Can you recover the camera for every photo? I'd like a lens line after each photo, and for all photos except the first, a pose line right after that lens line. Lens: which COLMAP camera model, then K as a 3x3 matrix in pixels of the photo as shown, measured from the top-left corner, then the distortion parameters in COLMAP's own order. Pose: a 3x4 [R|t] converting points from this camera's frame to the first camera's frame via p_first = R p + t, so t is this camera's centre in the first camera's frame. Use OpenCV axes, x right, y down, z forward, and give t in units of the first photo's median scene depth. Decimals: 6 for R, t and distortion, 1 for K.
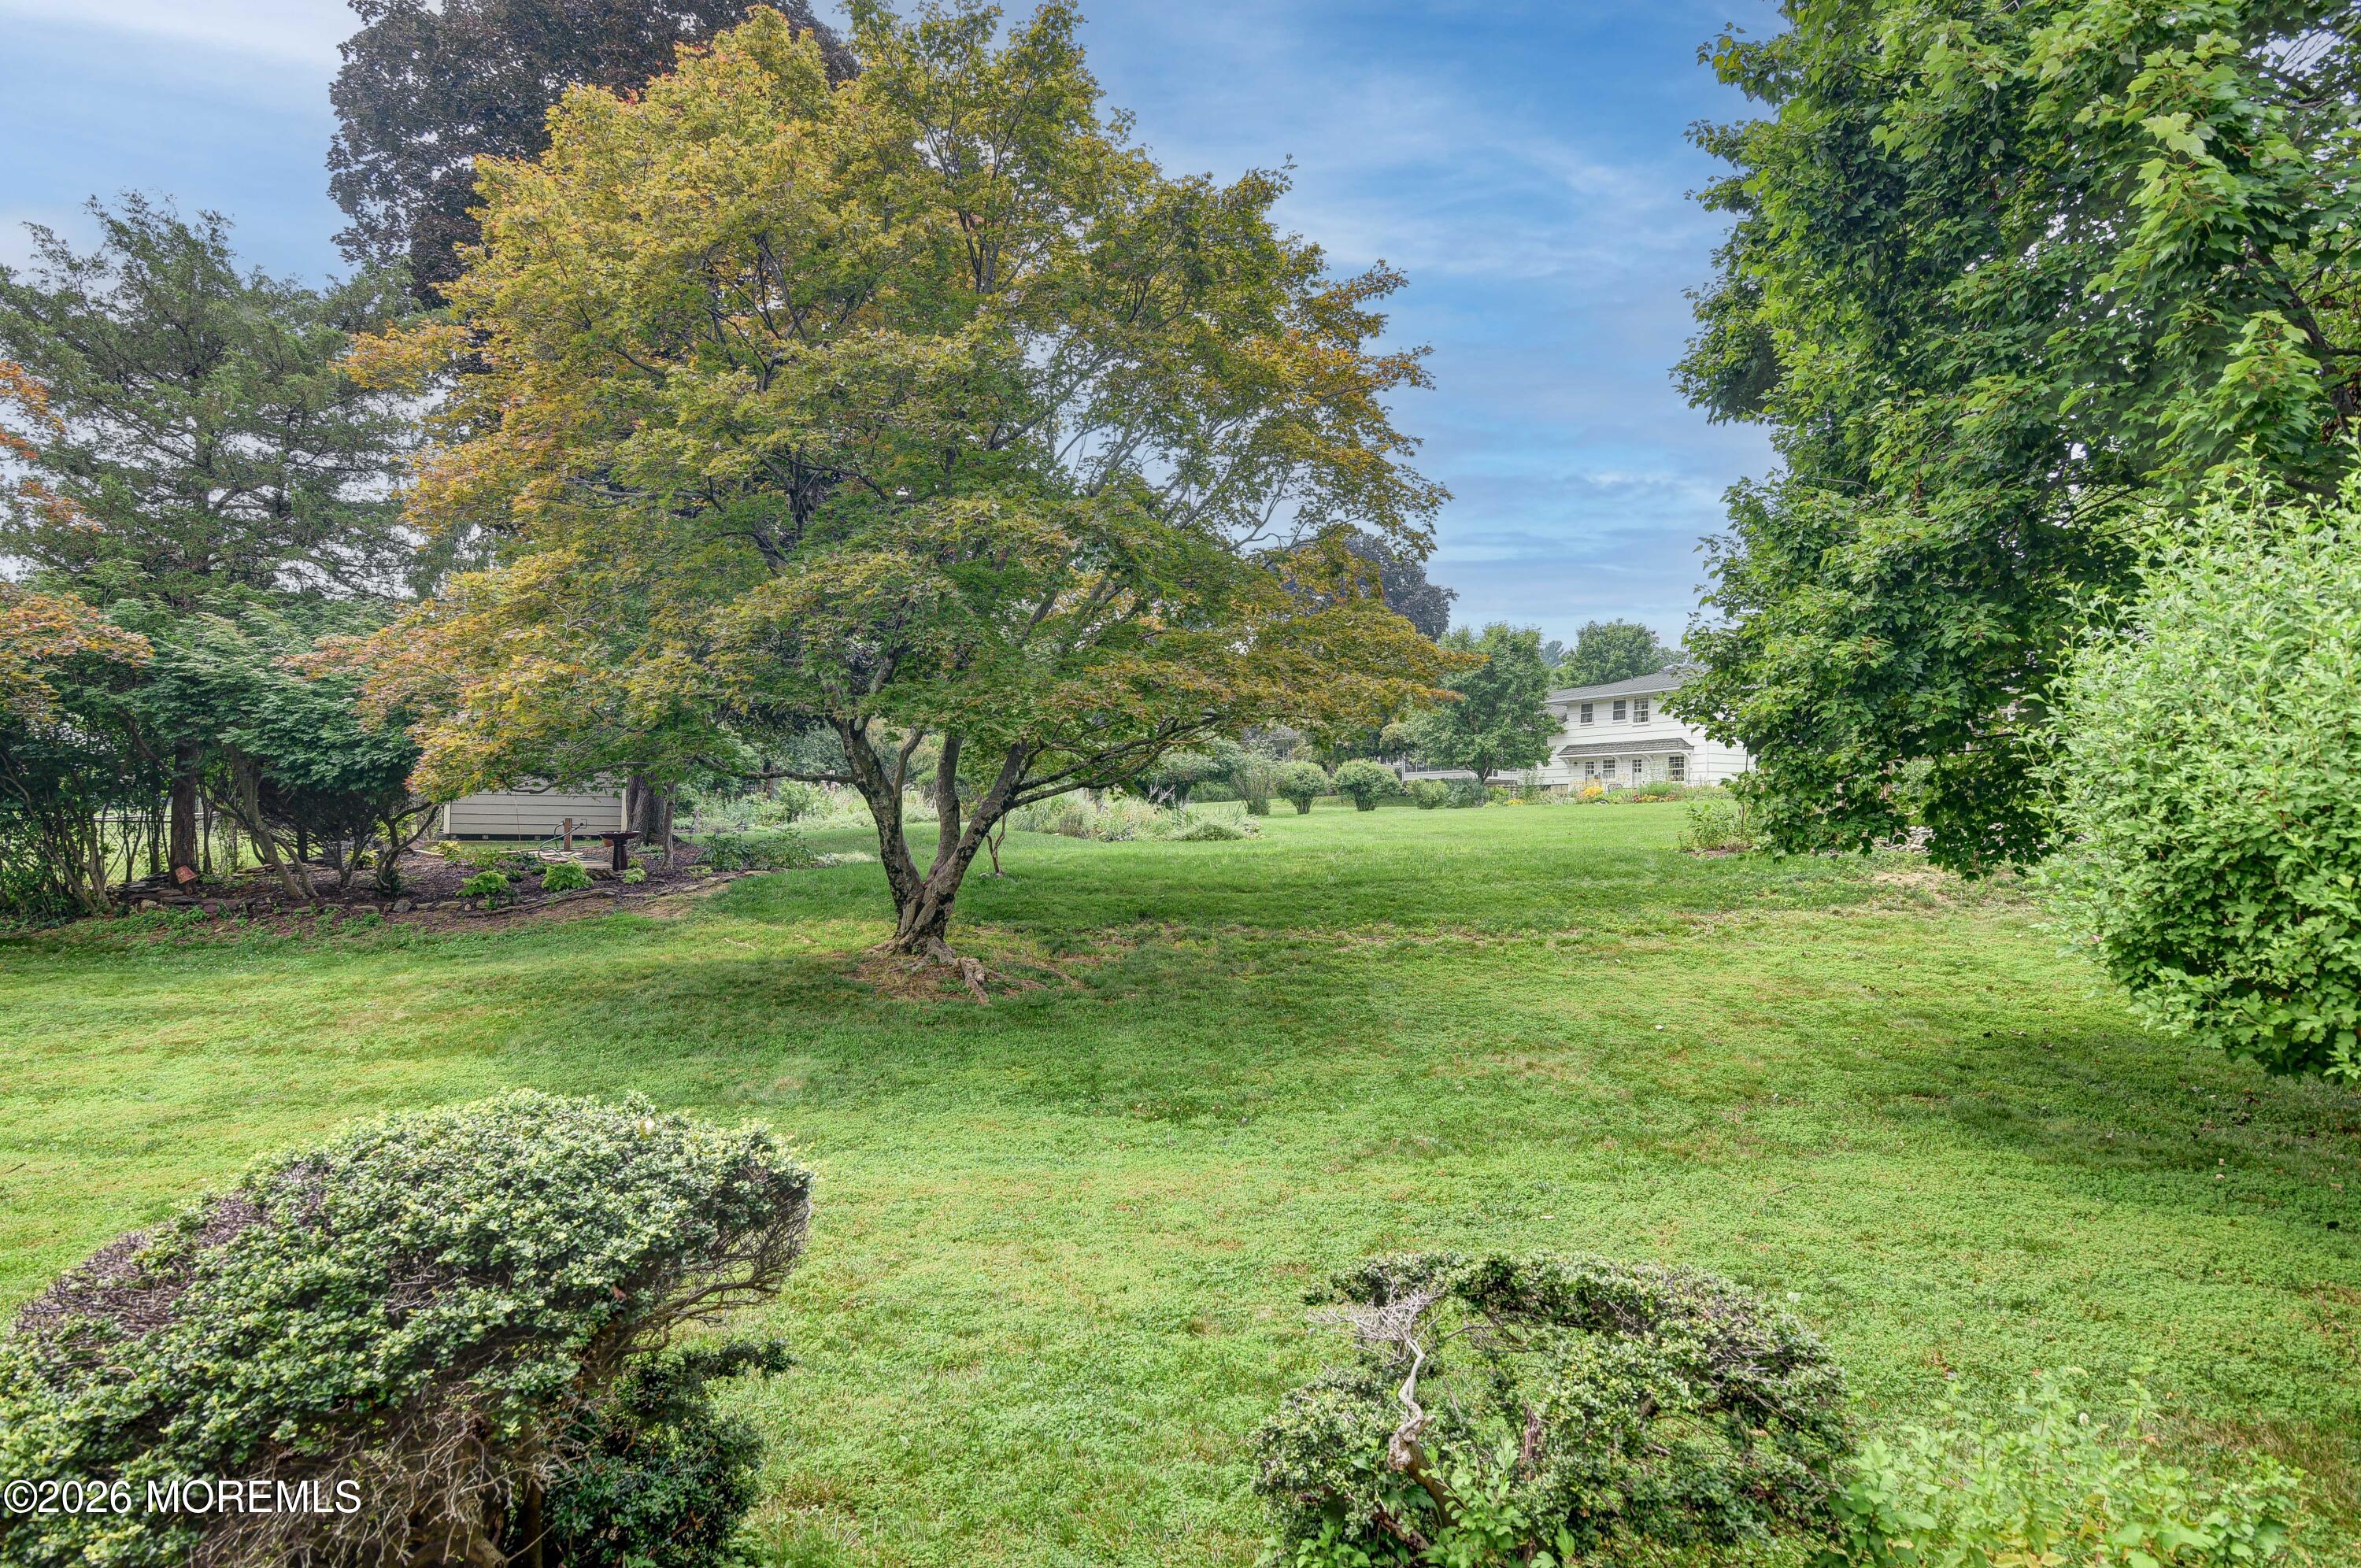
lens RADIAL K [[1278.1, 0, 1135.9], [0, 1278.1, 802.3], [0, 0, 1]] dist [-0.000100, 0.001365]
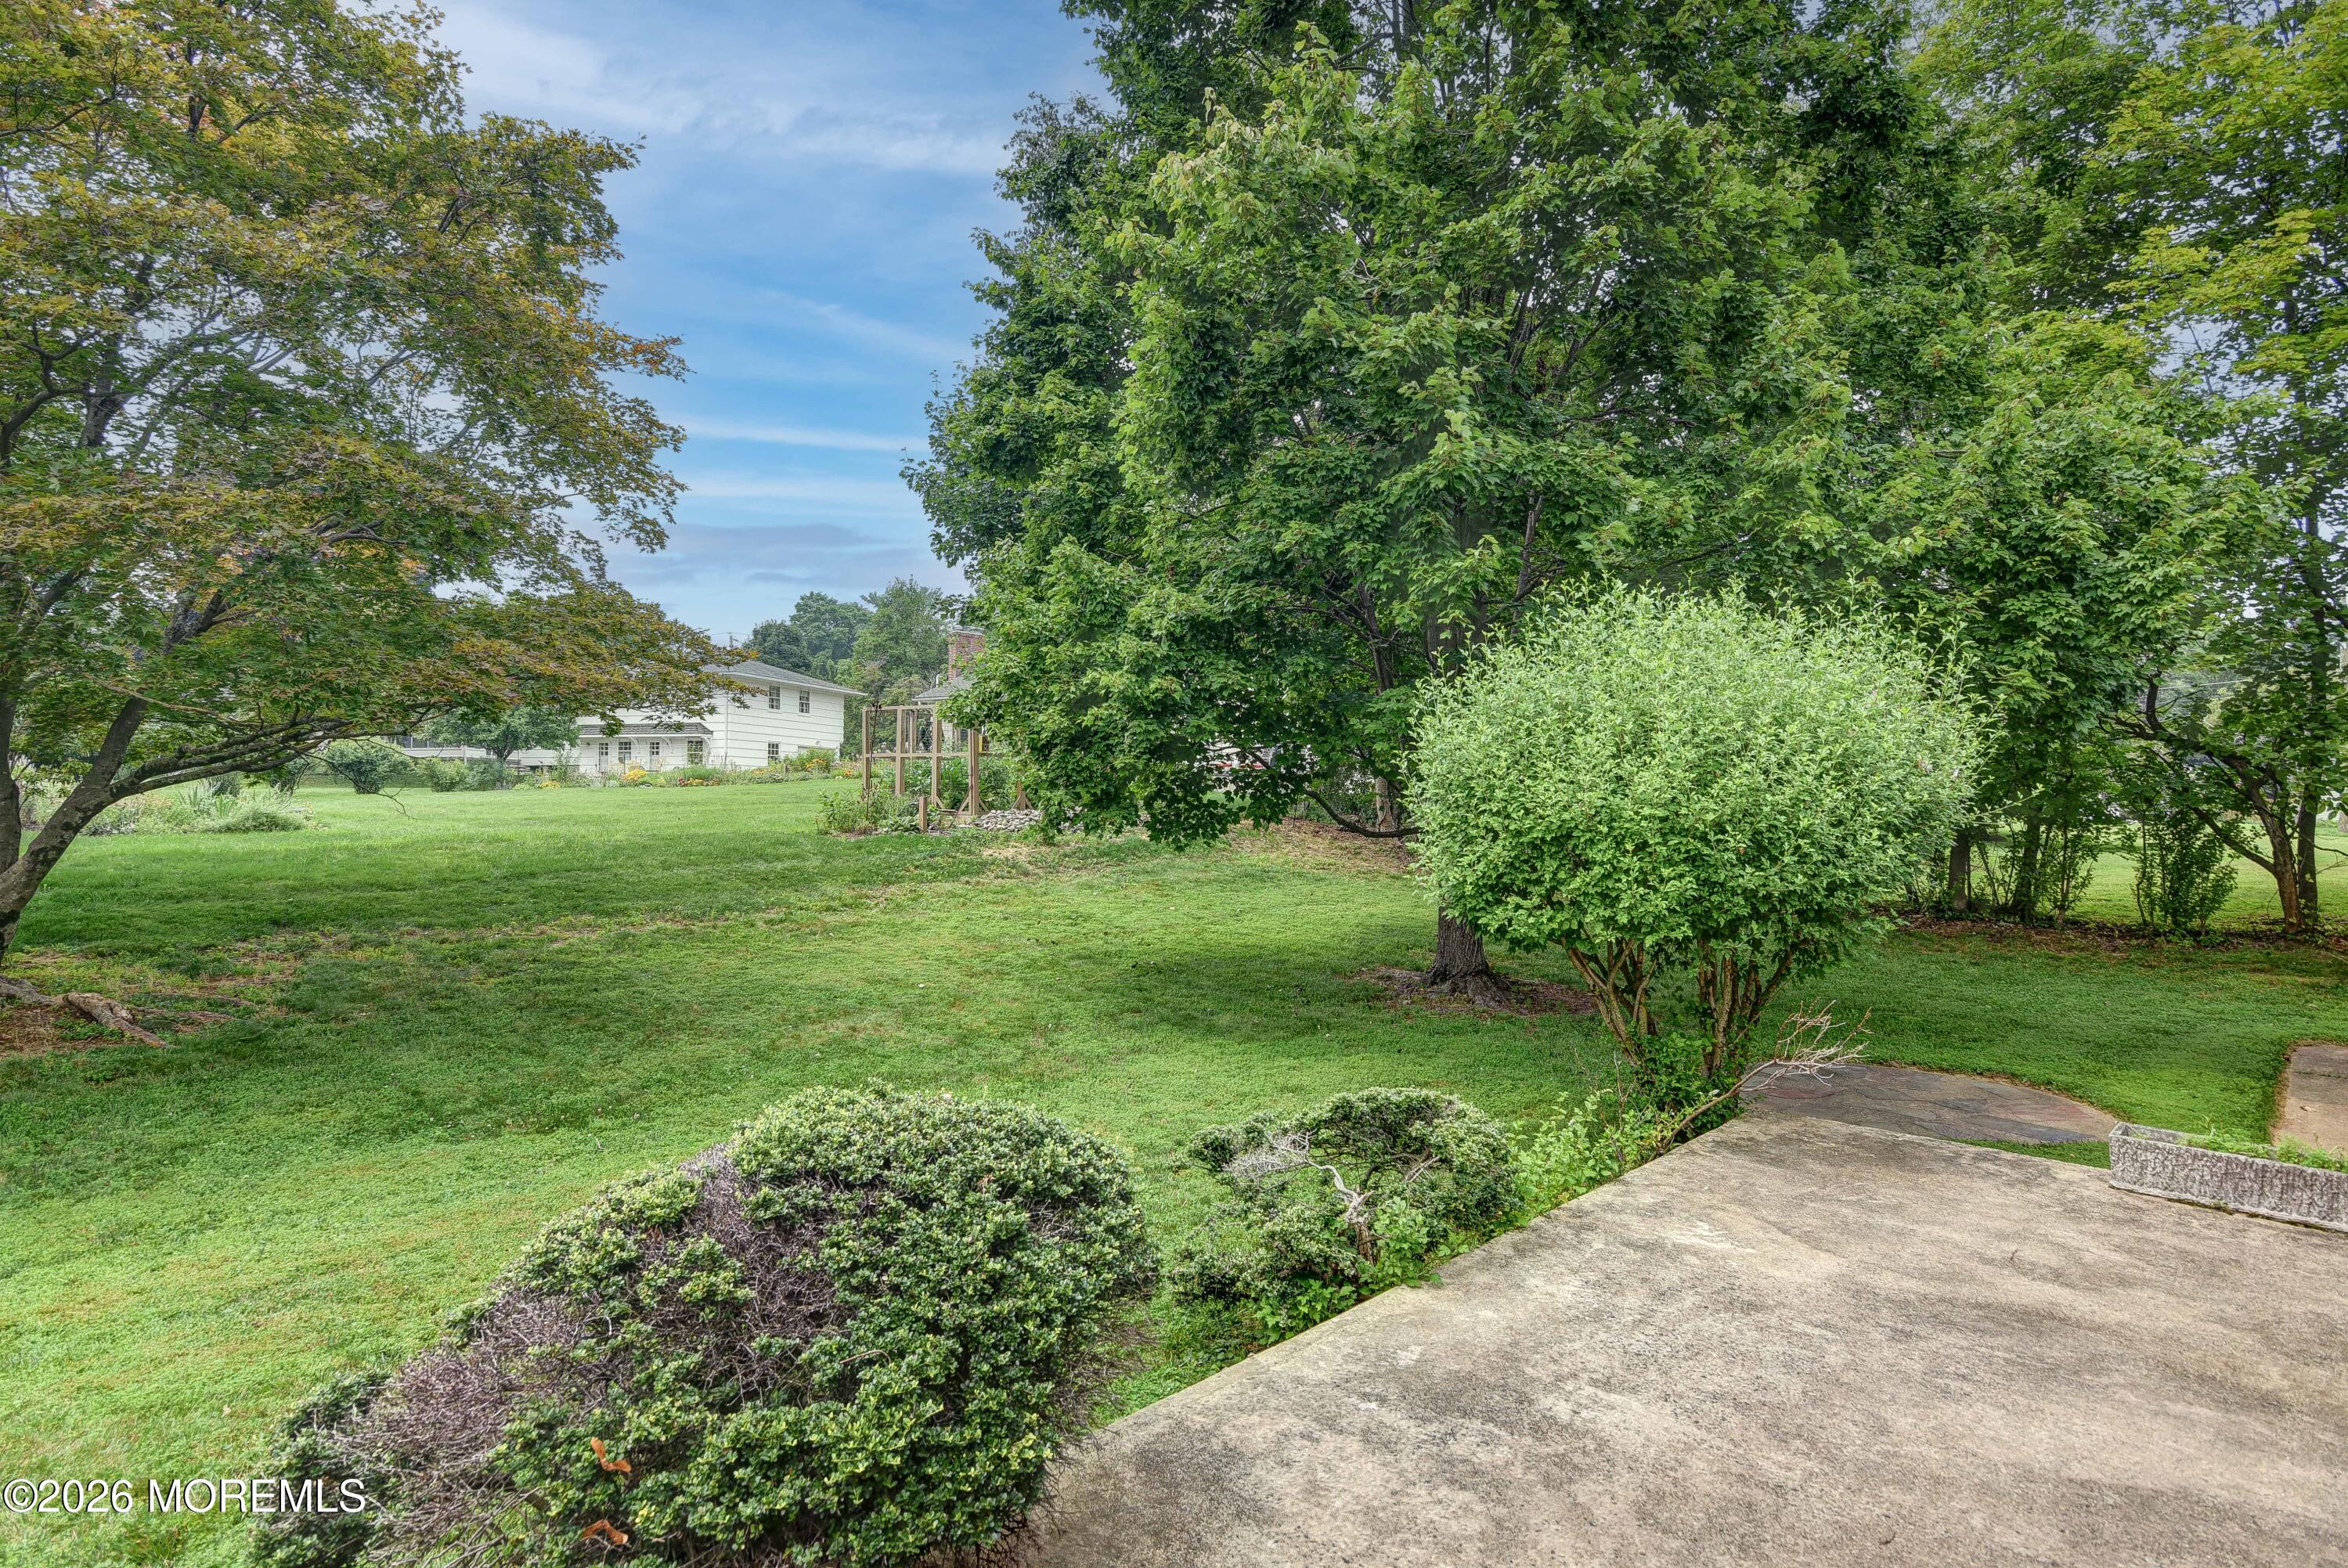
lens RADIAL K [[1273.3, 0, 1164.0], [0, 1273.3, 789.2], [0, 0, 1]] dist [-0.001388, -0.000104]
pose [[0.711336, 0.005570, 0.702830, -0.200511], [-0.008502, 0.999964, 0.000680, -0.005134], [-0.702801, -0.006459, 0.711357, 0.016691]]
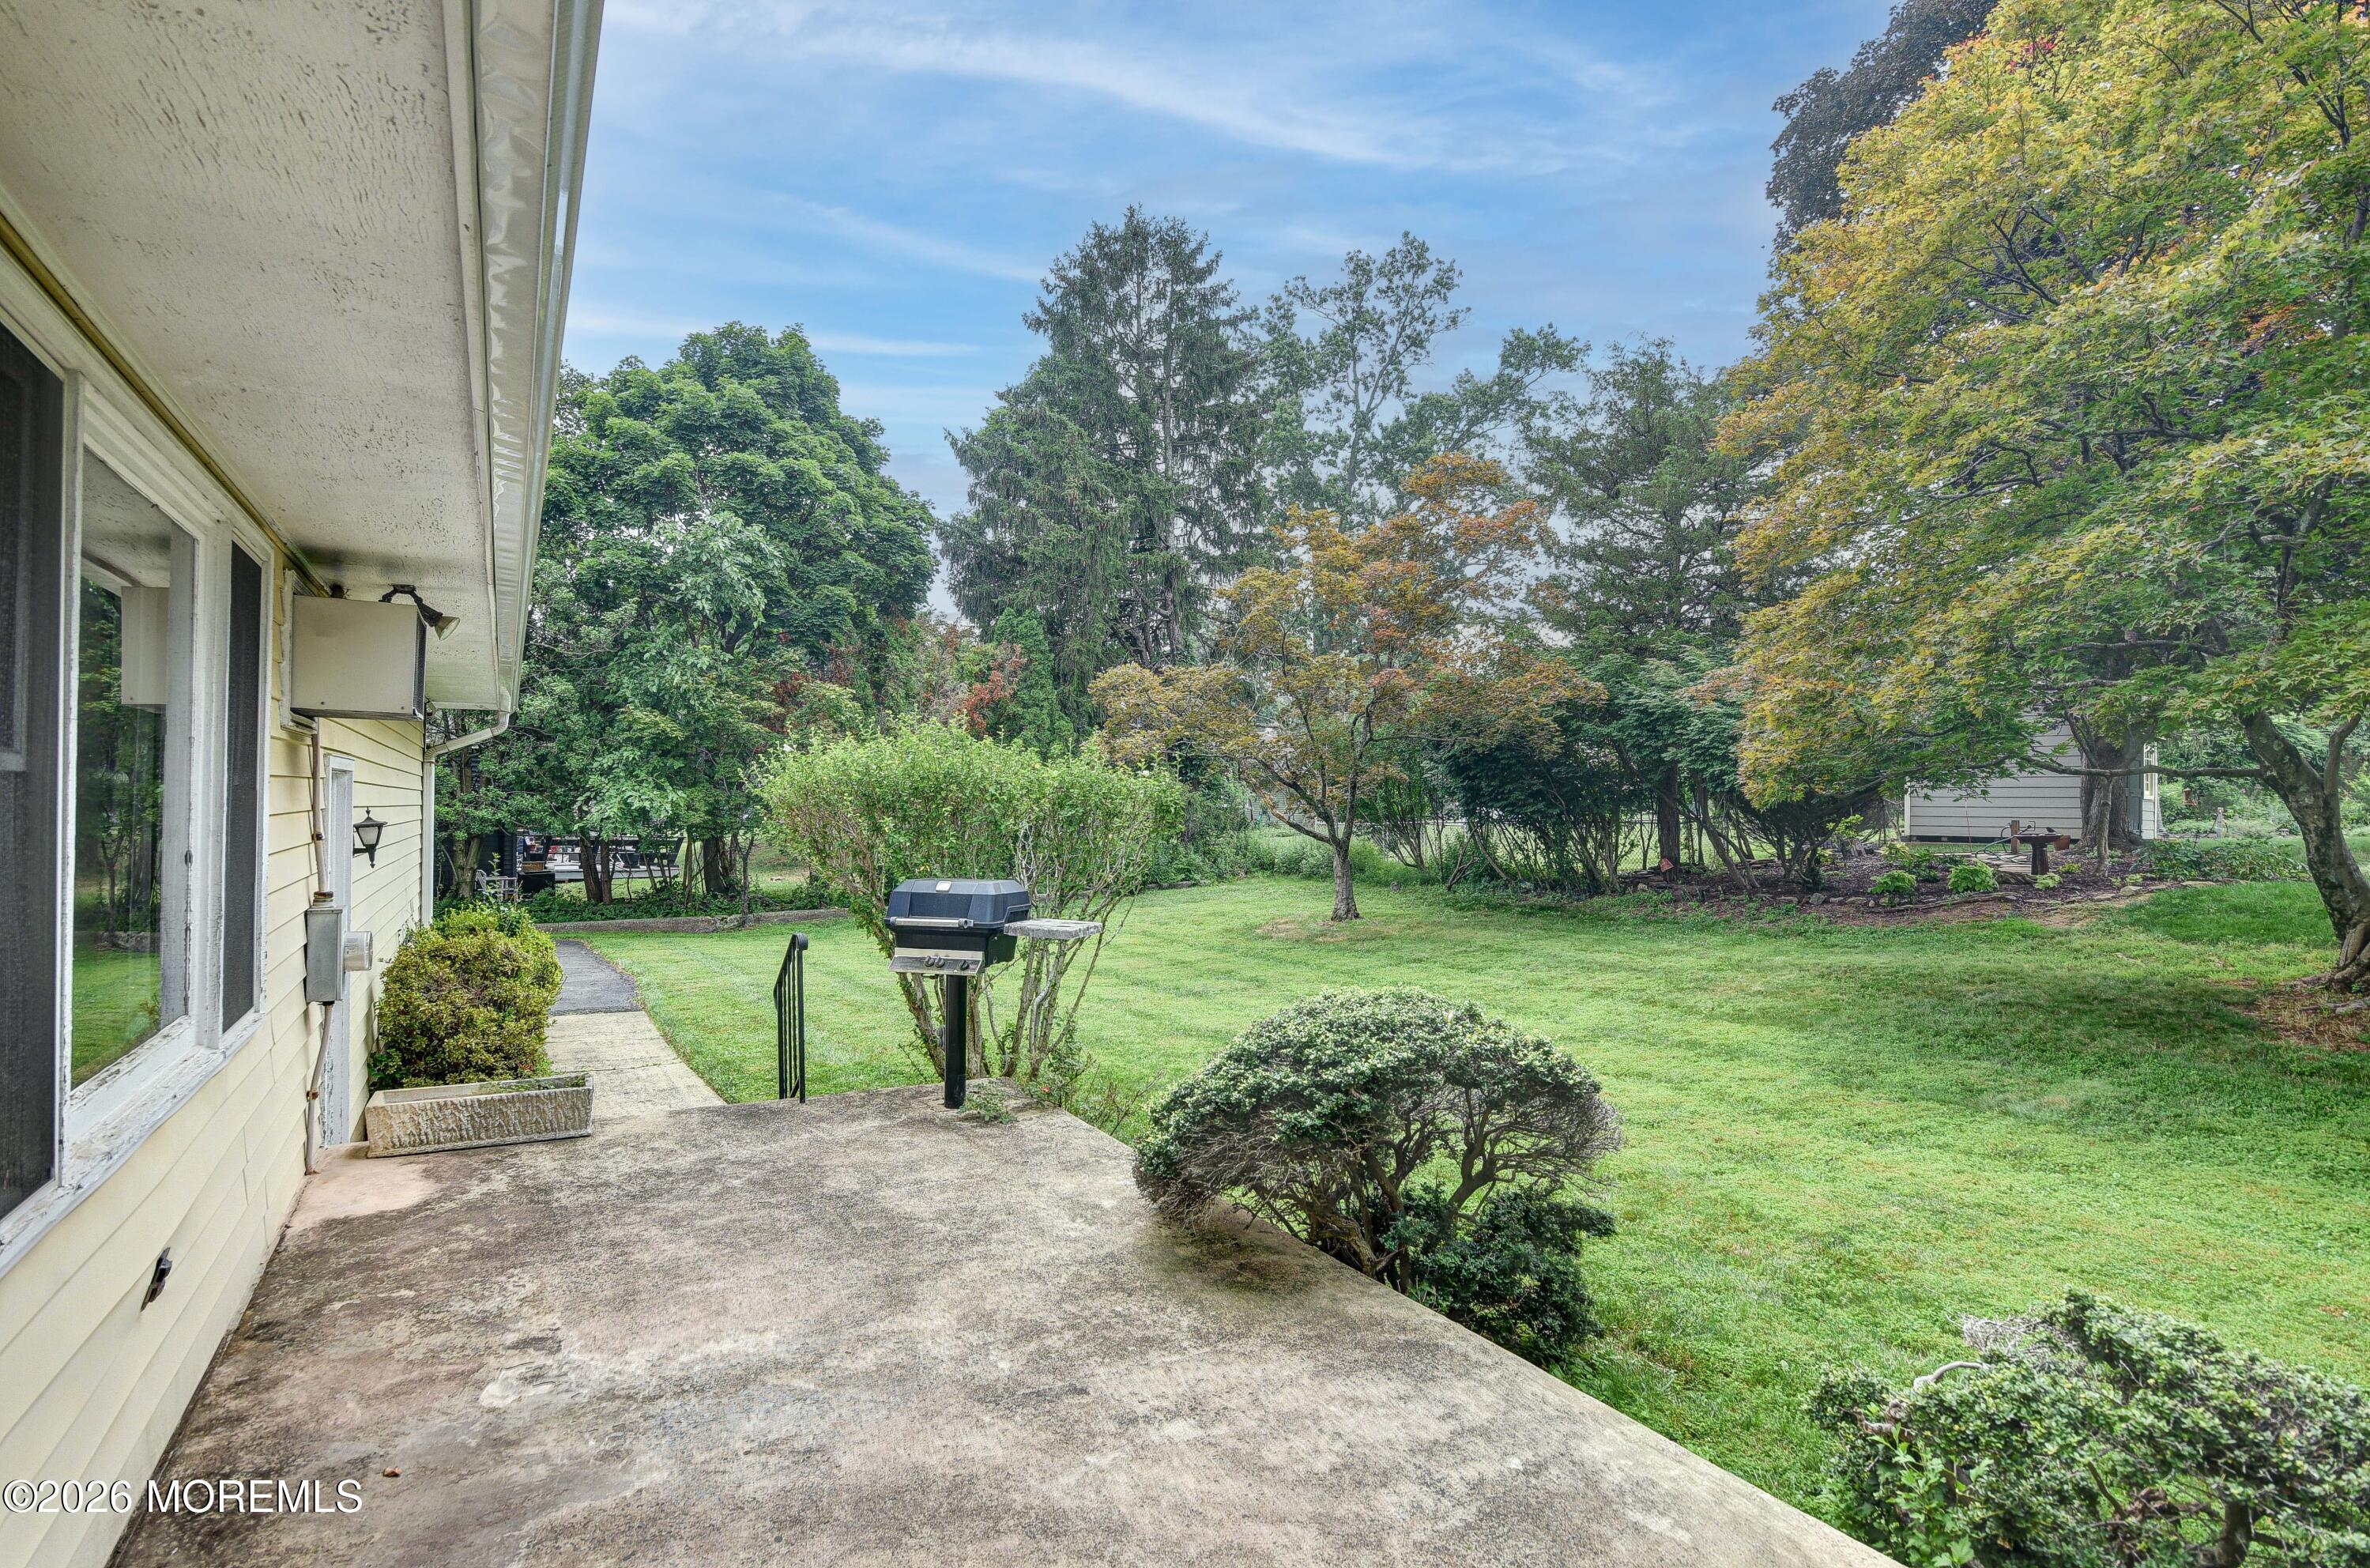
lens RADIAL K [[1274.2, 0, 1183.1], [0, 1274.2, 804.9], [0, 0, 1]] dist [0.000850, 0.000183]
pose [[0.461747, -0.010878, -0.886945, 0.163677], [0.011098, 0.999917, -0.006485, 0.000304], [0.886942, -0.006849, 0.461830, -0.000038]]
